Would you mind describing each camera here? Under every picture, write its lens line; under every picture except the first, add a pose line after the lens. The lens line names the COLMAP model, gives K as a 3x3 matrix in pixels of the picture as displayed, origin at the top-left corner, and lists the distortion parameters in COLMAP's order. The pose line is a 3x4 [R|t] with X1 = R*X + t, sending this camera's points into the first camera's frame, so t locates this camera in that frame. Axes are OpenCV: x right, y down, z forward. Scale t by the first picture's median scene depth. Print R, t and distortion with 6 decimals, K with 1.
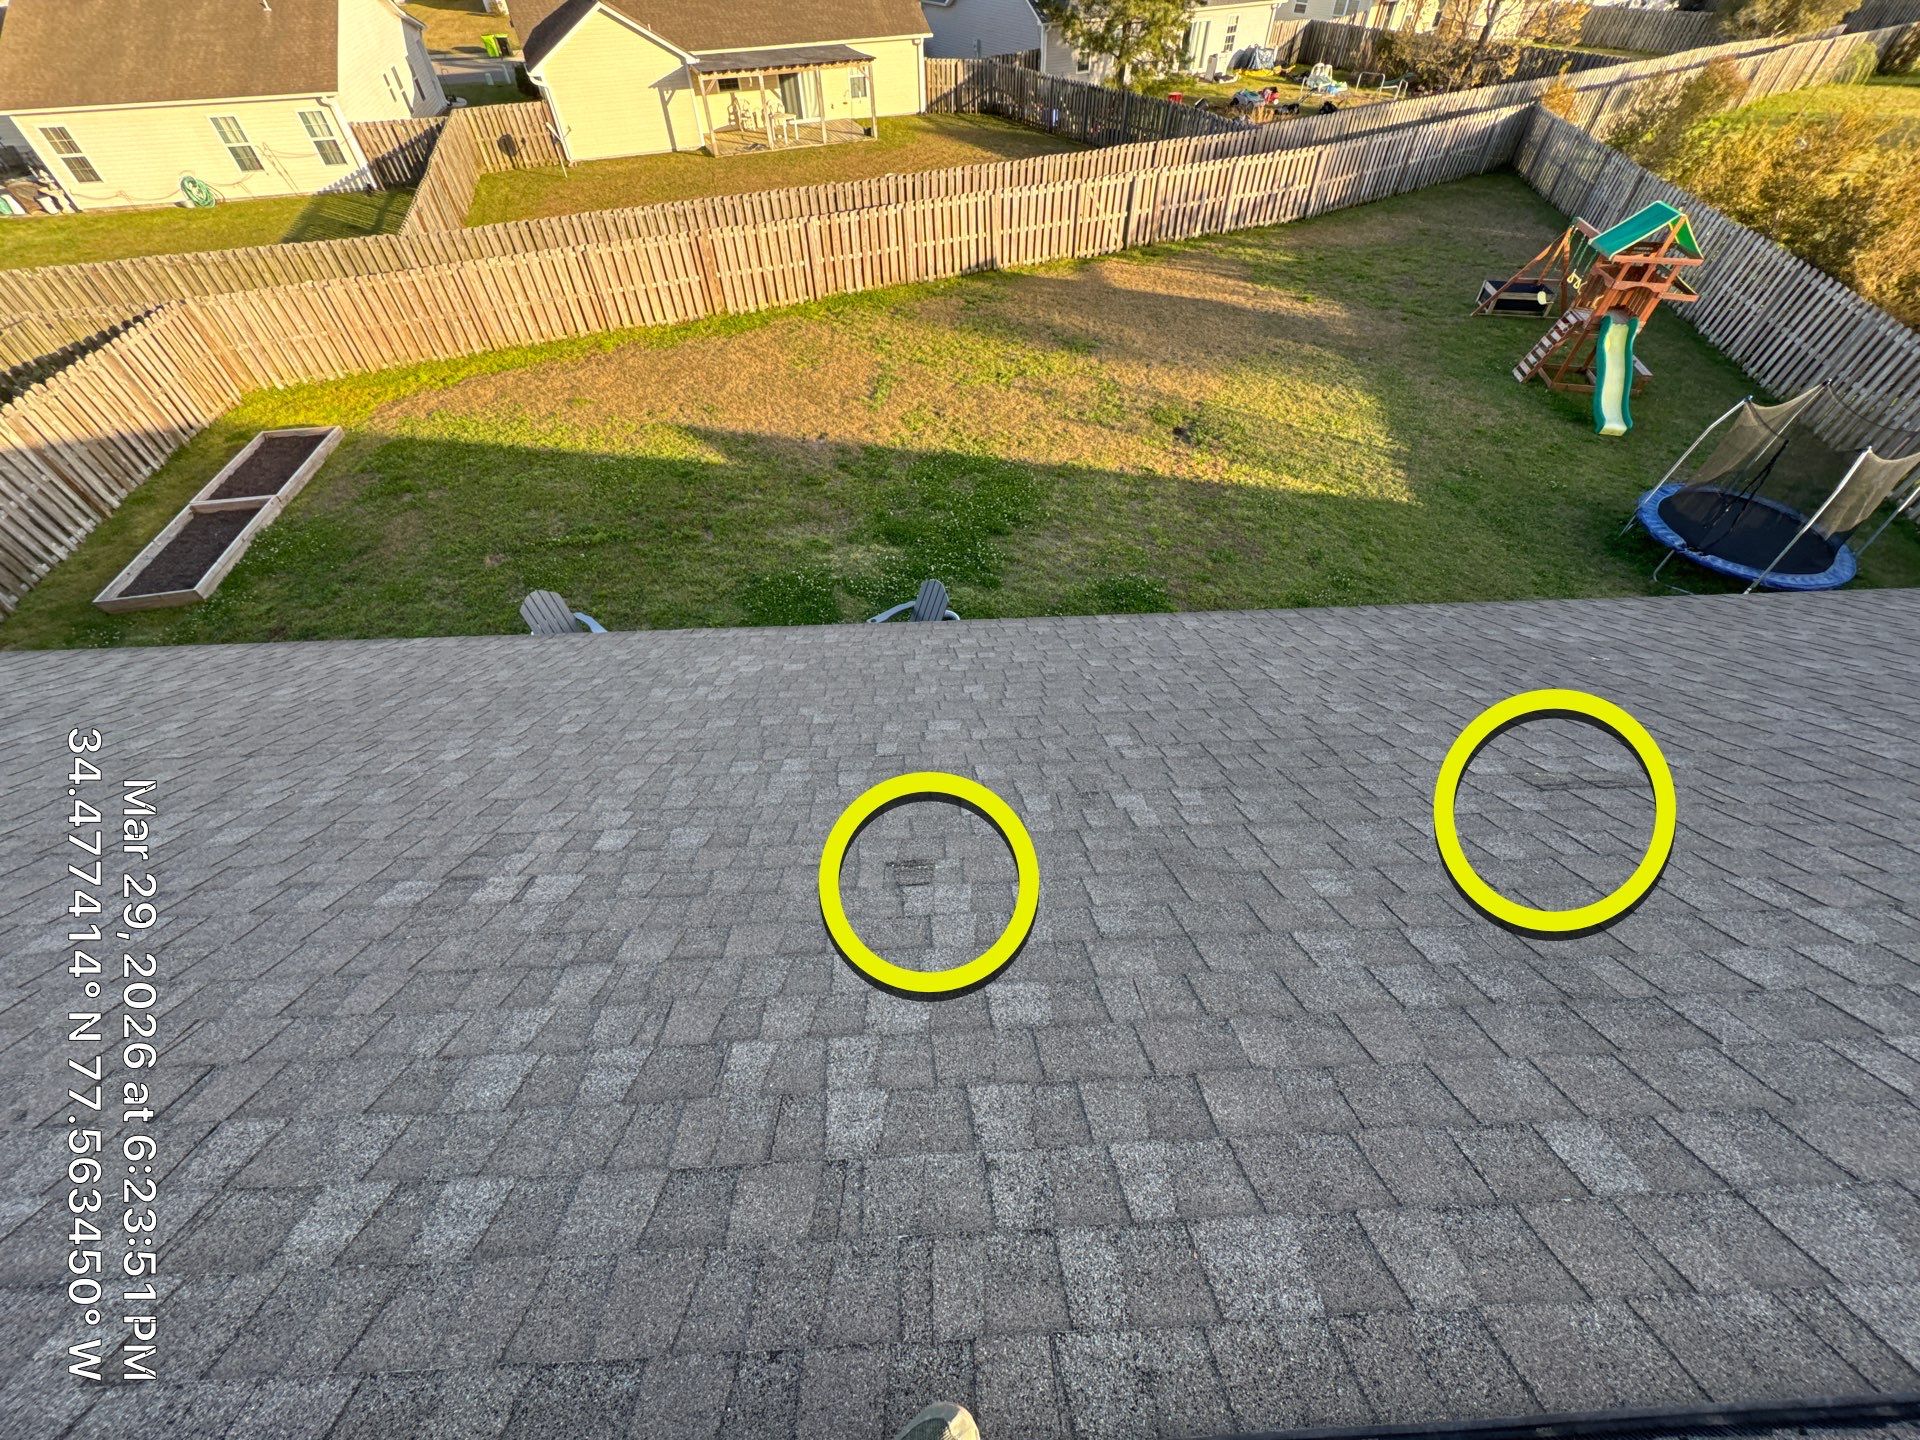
lens RADIAL K [[766.6, 0, 963.2], [0, 766.6, 718.8], [0, 0, 1]] dist [-0.002924, 0.000521]
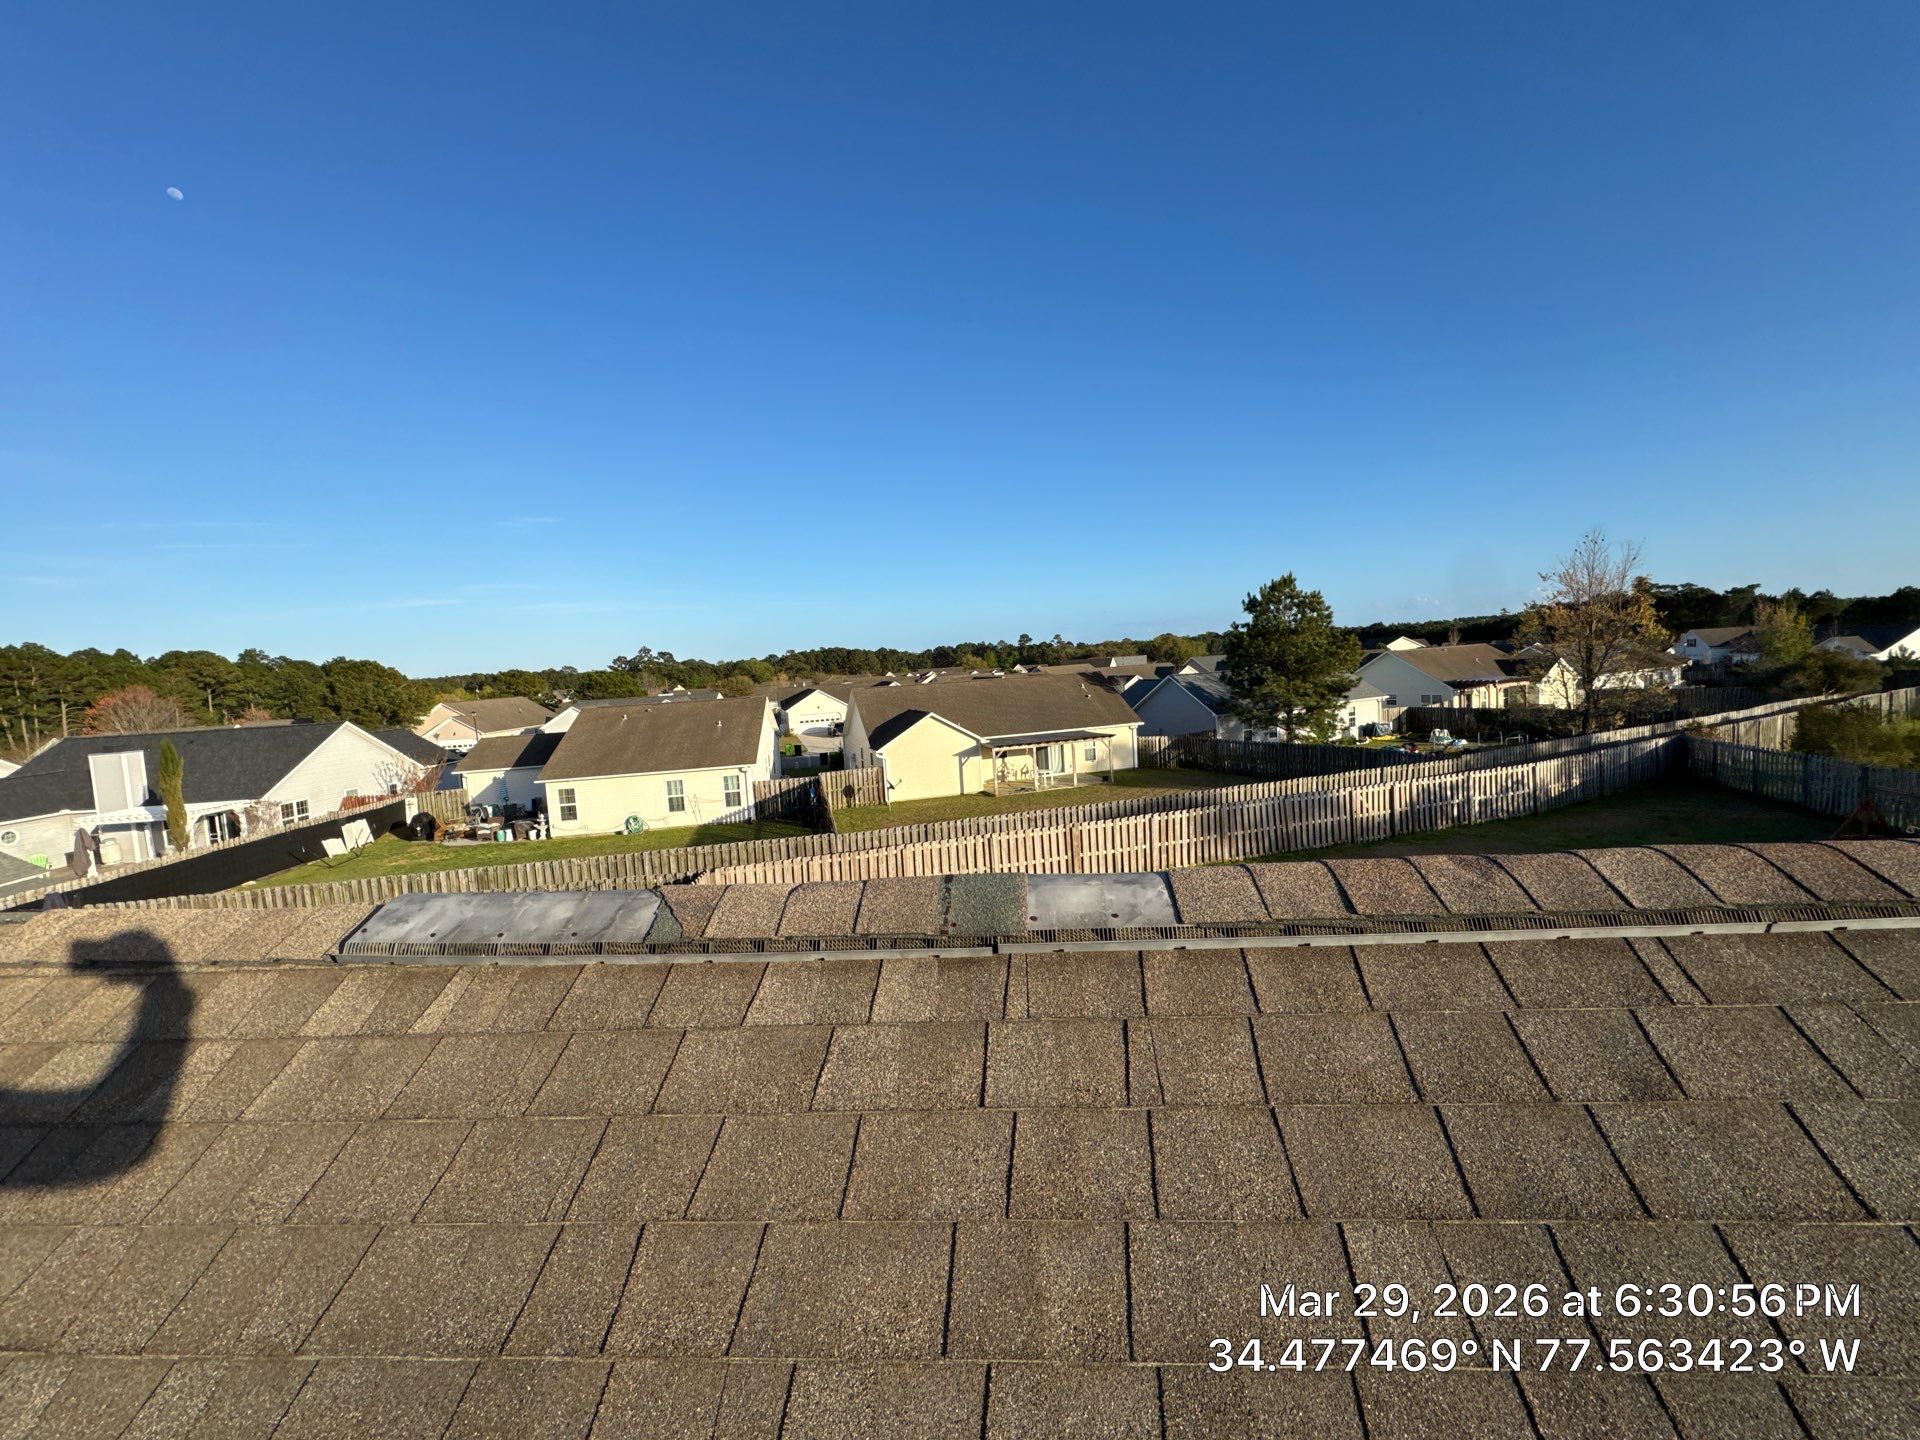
lens RADIAL K [[757.4, 0, 958.8], [0, 757.4, 725.9], [0, 0, 1]] dist [0.000364, -0.000204]
pose [[0.990873, -0.044971, -0.127078, -0.343741], [-0.054383, 0.729229, -0.682105, 0.103791], [0.123344, 0.682791, 0.720127, -0.035602]]
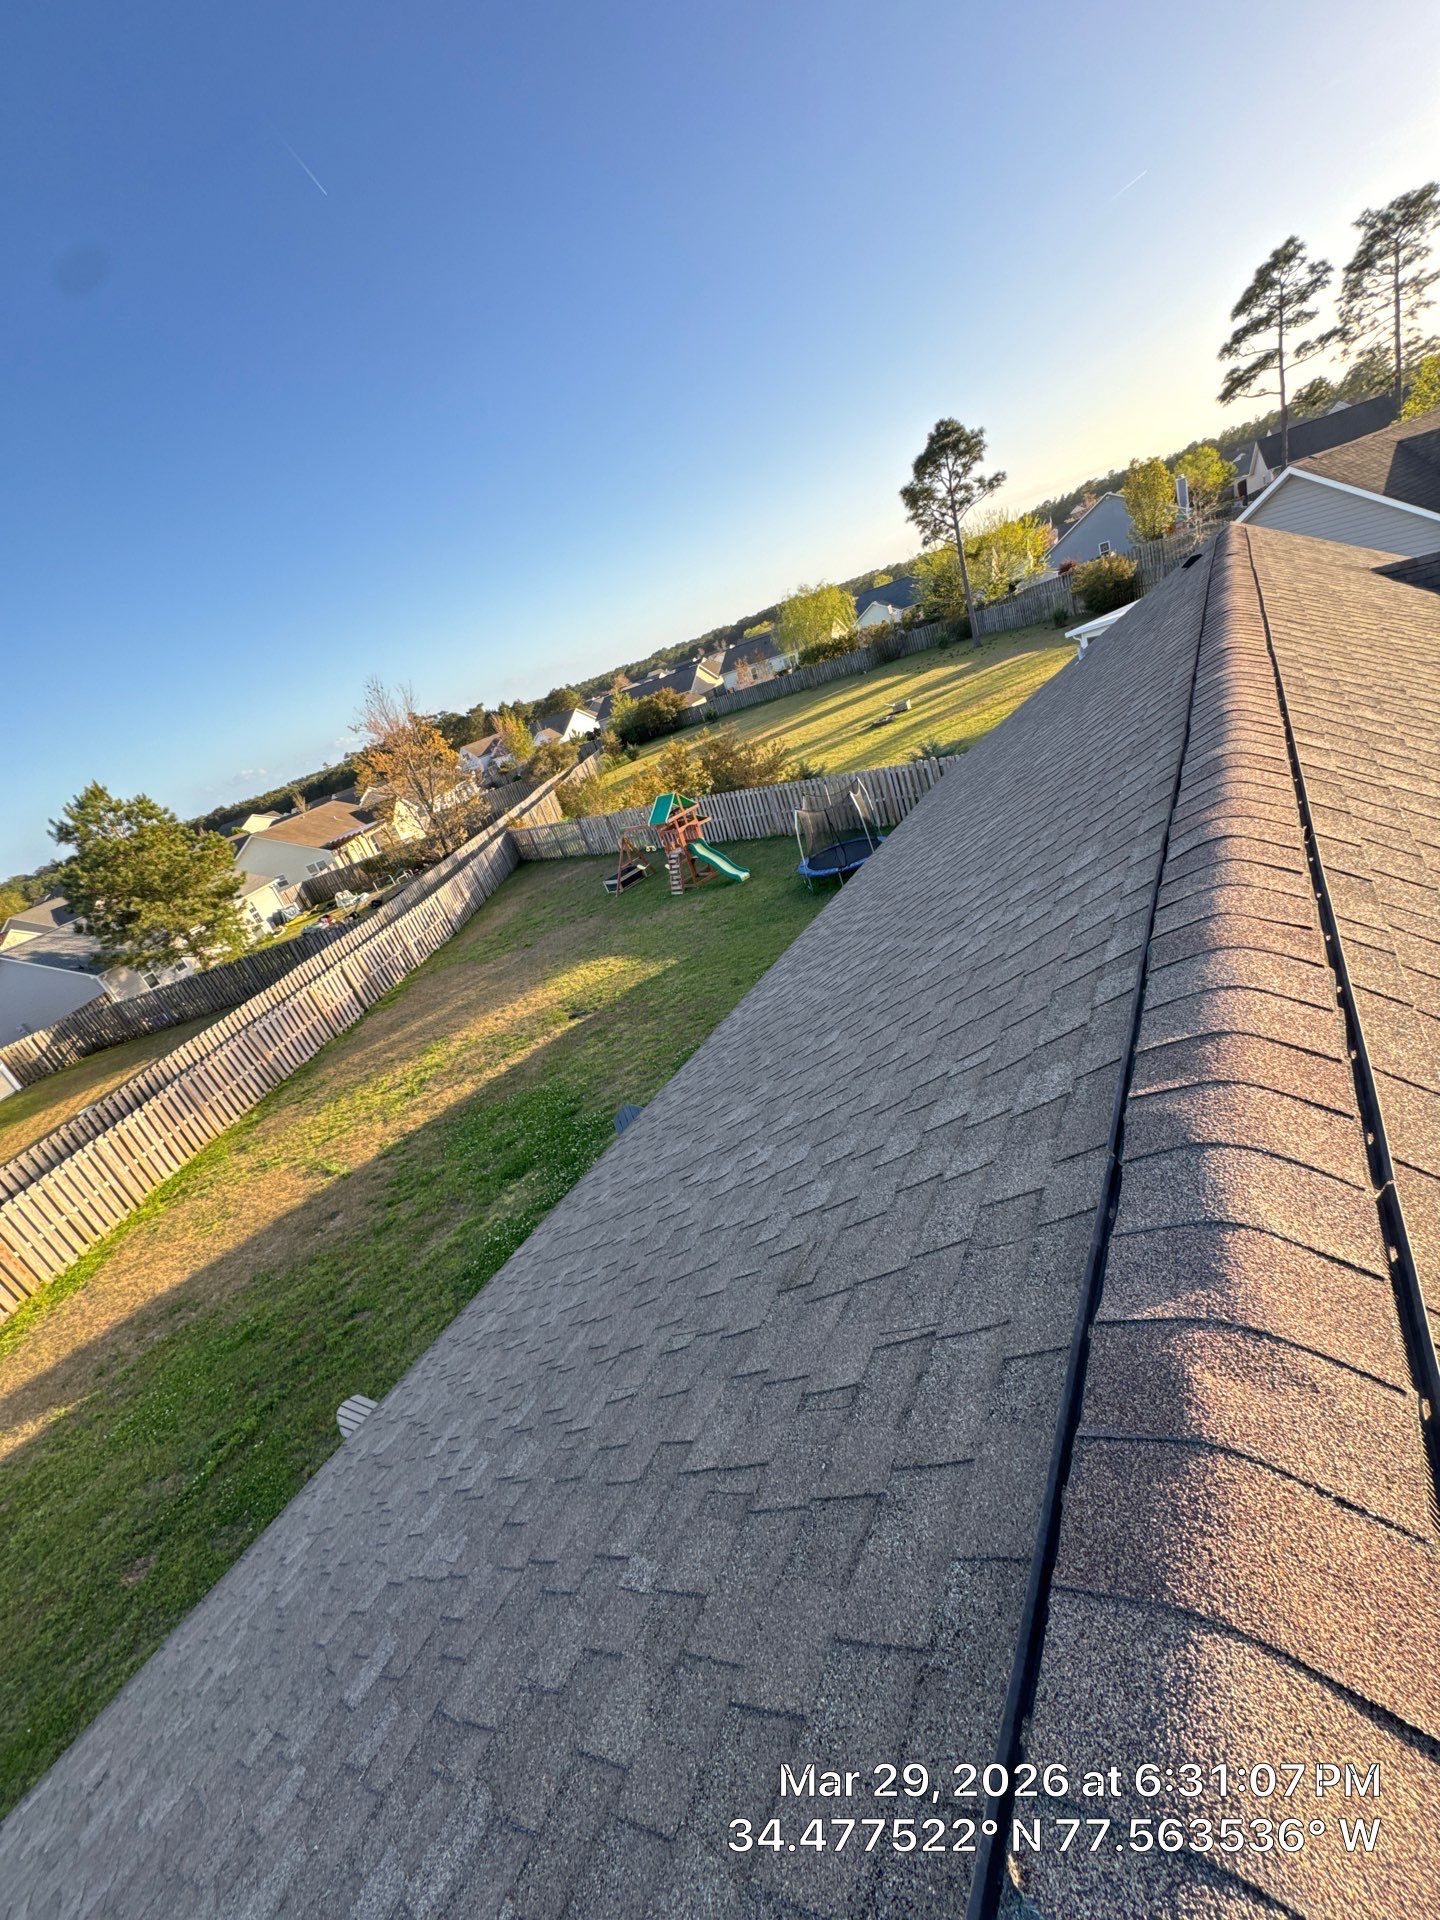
lens RADIAL K [[766.6, 0, 720.0], [0, 766.6, 960.0], [0, 0, 1]] dist [-0.002924, 0.000521]
pose [[0.527004, -0.480298, 0.701128, -0.338429], [0.799754, 0.559367, -0.217950, 0.034606], [-0.287507, 0.675591, 0.678909, -0.002329]]
